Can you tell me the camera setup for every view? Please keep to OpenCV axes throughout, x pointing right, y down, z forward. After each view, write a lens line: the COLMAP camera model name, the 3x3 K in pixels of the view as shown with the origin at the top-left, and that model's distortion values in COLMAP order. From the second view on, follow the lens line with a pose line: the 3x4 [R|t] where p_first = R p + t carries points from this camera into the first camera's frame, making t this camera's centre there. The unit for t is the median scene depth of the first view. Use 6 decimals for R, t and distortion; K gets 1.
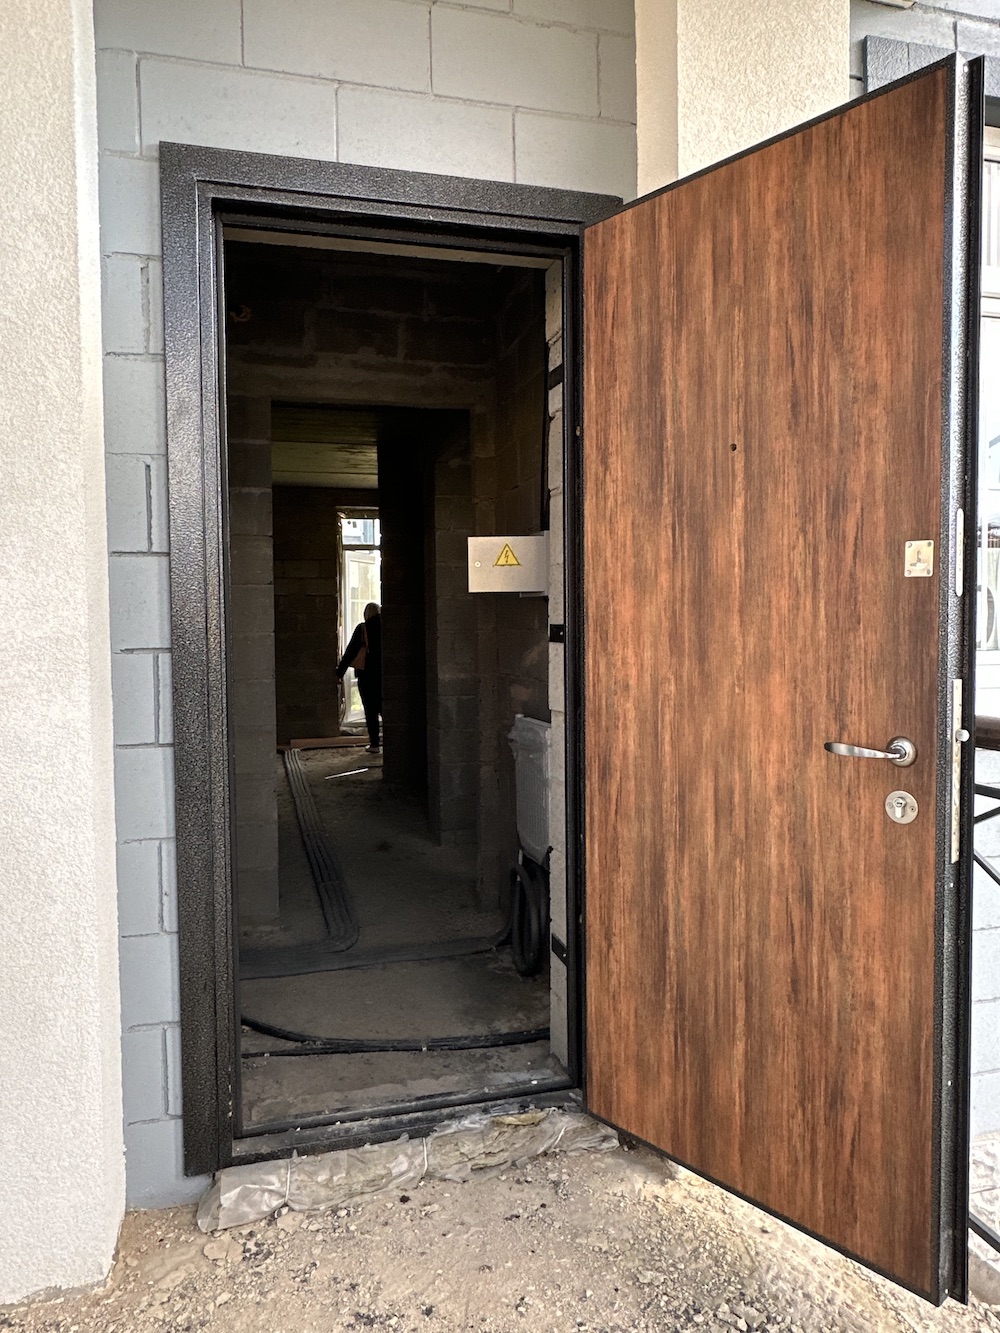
lens RADIAL K [[913.2, 0, 500.0], [0, 913.2, 666.5], [0, 0, 1]] dist [0.003894, 0.001241]
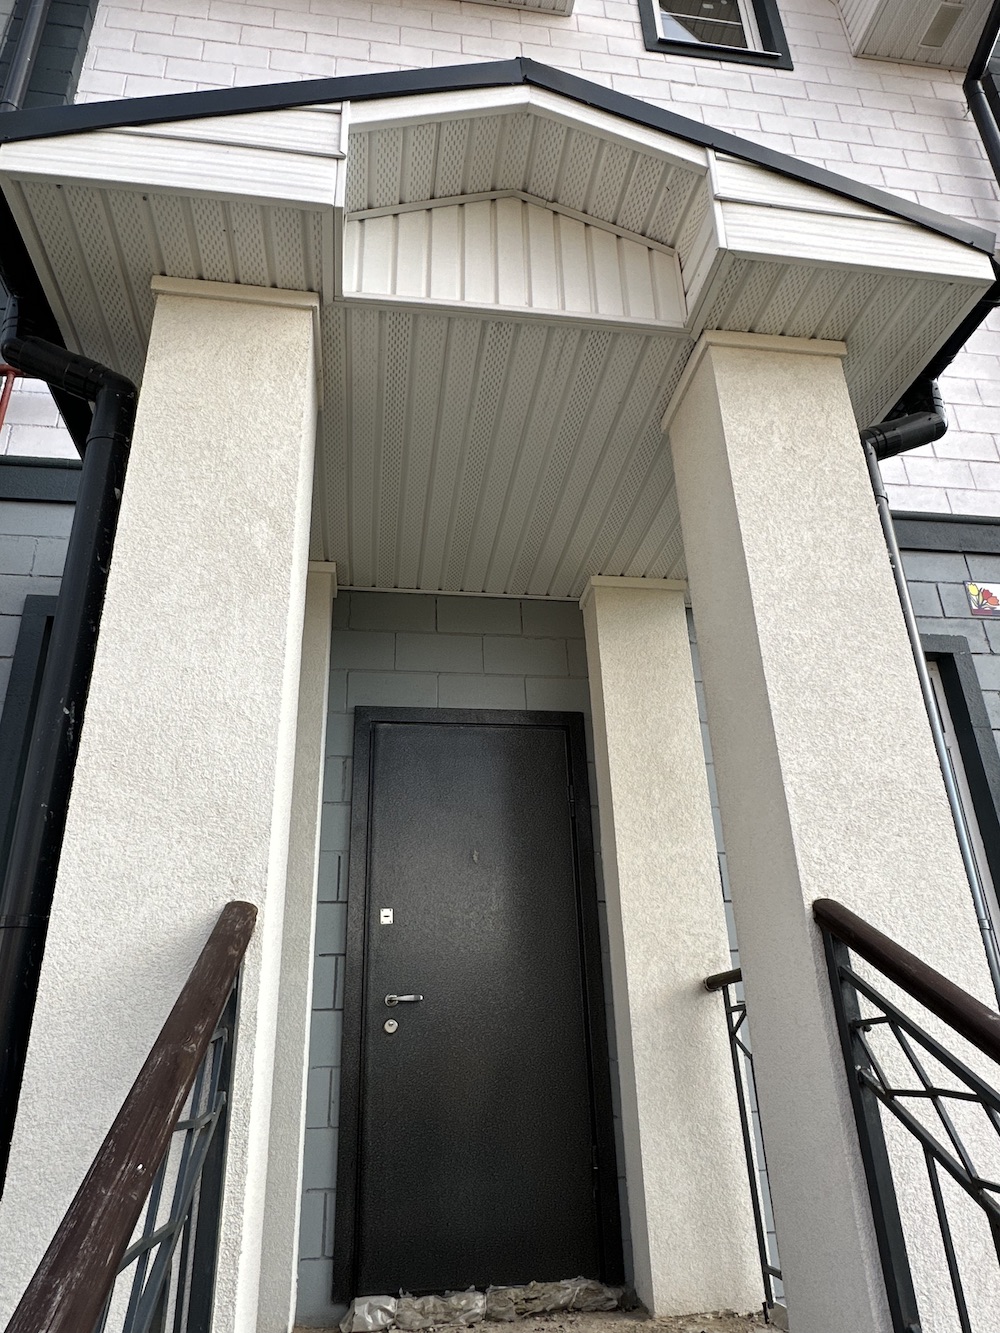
lens RADIAL K [[913.2, 0, 500.0], [0, 913.2, 666.5], [0, 0, 1]] dist [0.003894, 0.001241]
pose [[0.992679, -0.068302, -0.099615, 0.173810], [0.015257, 0.889054, -0.457549, 0.311701], [0.119815, 0.452679, 0.883587, -0.852051]]
